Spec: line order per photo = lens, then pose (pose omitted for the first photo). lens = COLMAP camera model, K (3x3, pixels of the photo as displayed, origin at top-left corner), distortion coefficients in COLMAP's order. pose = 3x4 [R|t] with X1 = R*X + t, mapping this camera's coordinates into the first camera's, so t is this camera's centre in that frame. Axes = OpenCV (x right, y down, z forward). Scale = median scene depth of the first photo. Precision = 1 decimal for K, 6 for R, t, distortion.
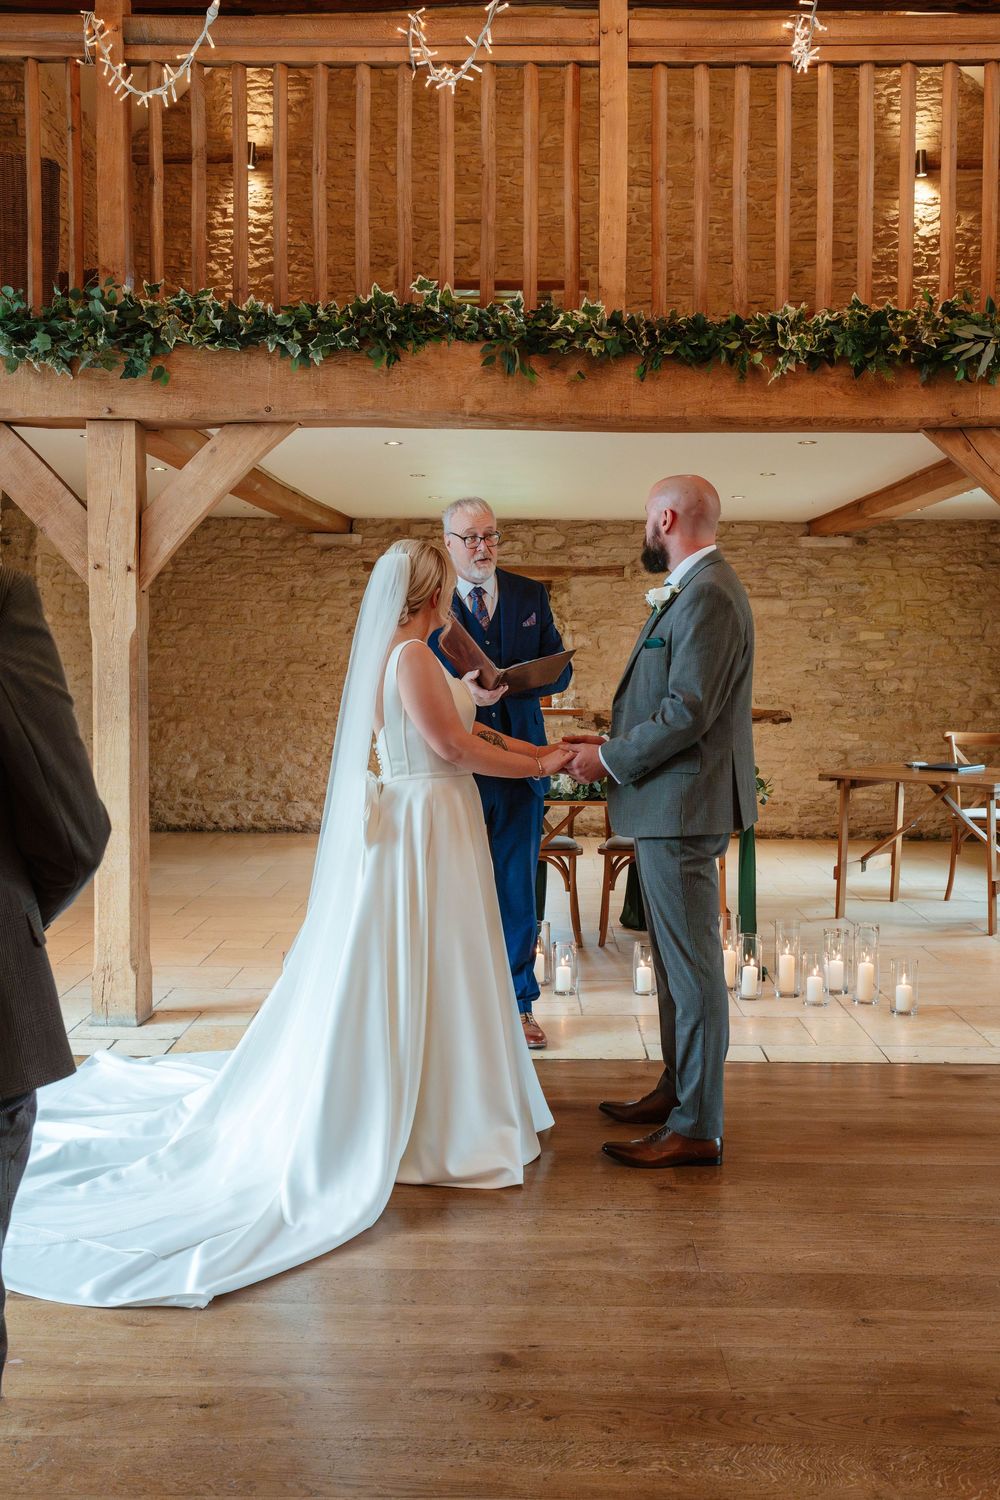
lens RADIAL K [[1555.8, 0, 500.8], [0, 1555.8, 750.0], [0, 0, 1]] dist [-0.001354, 0.000000]
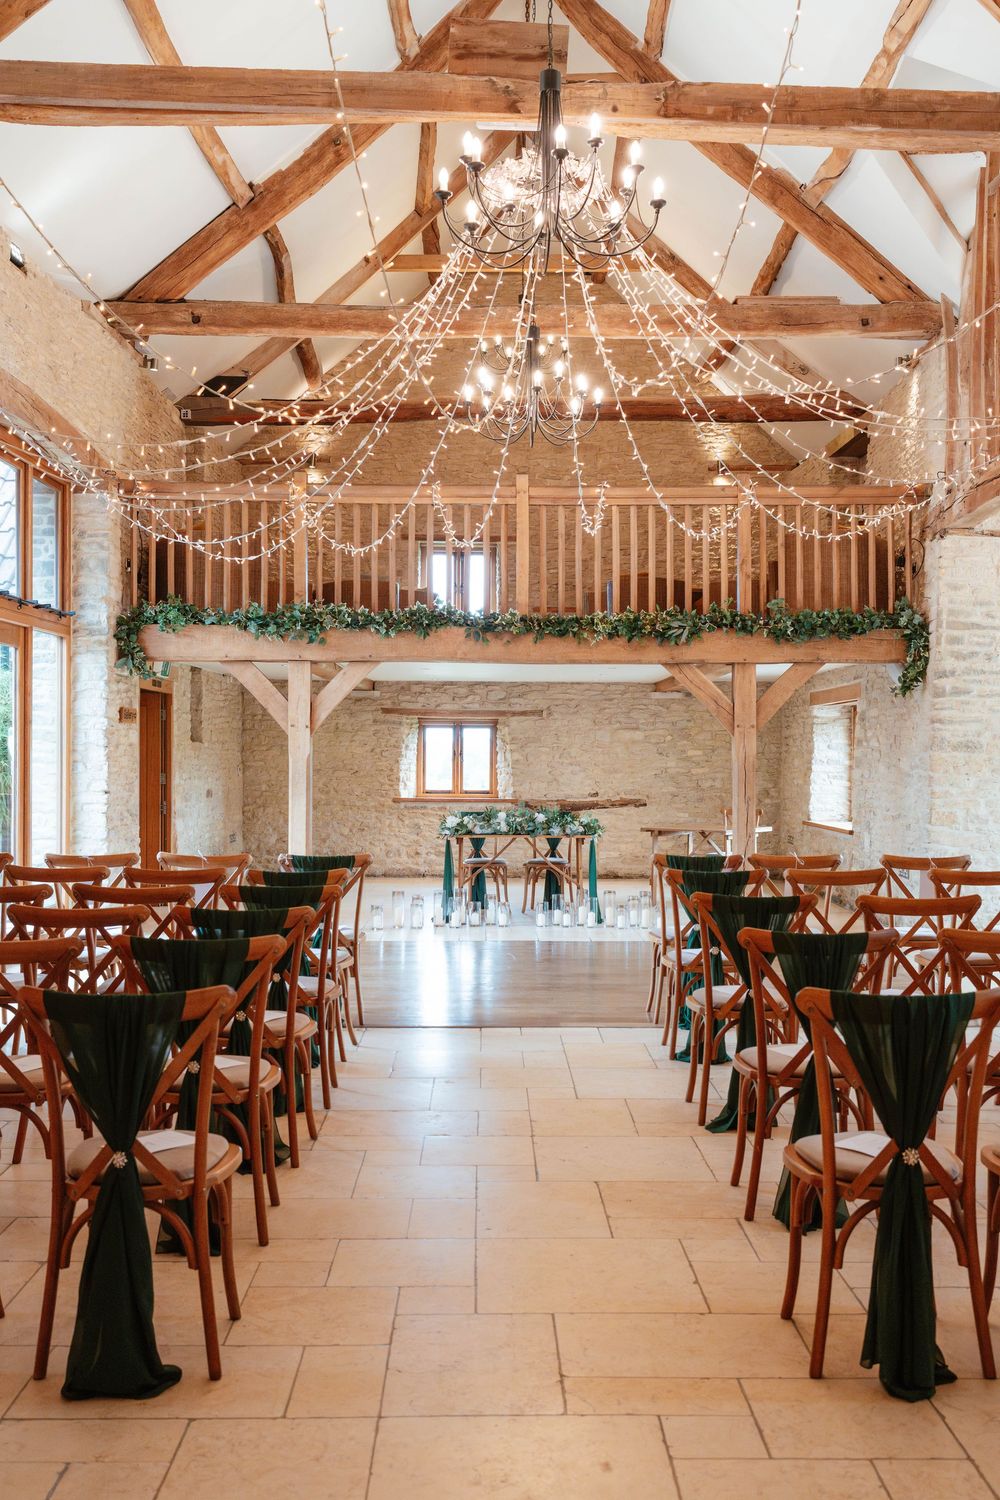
lens RADIAL K [[1555.8, 0, 501.5], [0, 1555.8, 750.3], [0, 0, 1]] dist [-0.001354, 0.000000]
pose [[0.999479, -0.003174, 0.032112, -0.031864], [0.005464, 0.997428, -0.071468, 0.078415], [-0.031802, 0.071607, 0.996926, -1.229528]]
